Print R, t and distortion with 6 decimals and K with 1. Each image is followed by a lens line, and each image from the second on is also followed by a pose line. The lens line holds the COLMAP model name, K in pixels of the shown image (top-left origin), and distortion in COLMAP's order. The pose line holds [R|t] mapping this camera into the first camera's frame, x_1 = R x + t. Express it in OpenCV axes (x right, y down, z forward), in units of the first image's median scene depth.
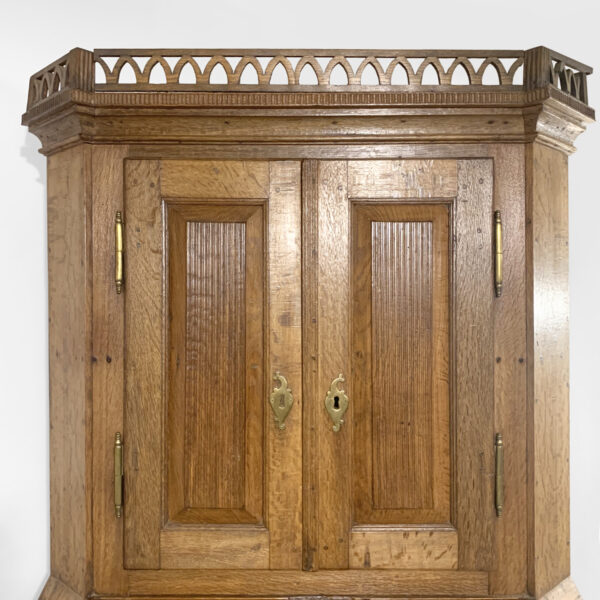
lens RADIAL K [[641.0, 0, 297.8], [0, 641.0, 290.9], [0, 0, 1]] dist [0.121734, -0.266063]
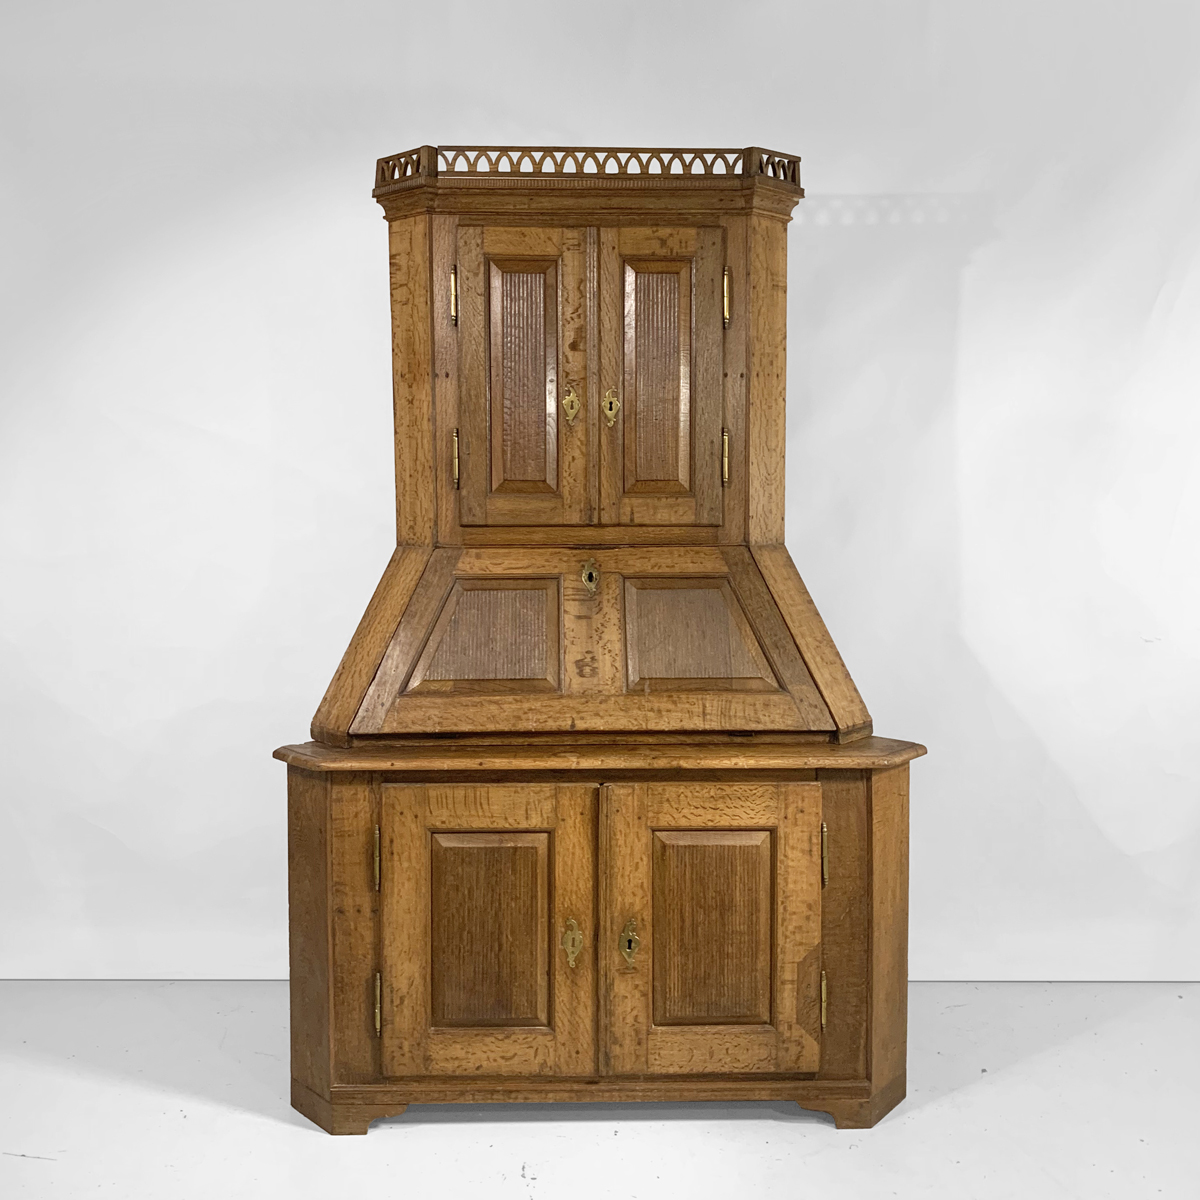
lens RADIAL K [[1282.1, 0, 595.6], [0, 1282.1, 581.8], [0, 0, 1]] dist [0.121734, -0.266063]
pose [[0.999492, -0.004079, 0.031621, -0.062930], [0.000890, 0.994966, 0.100211, 0.272962], [-0.031871, -0.100132, 0.994464, -1.811470]]
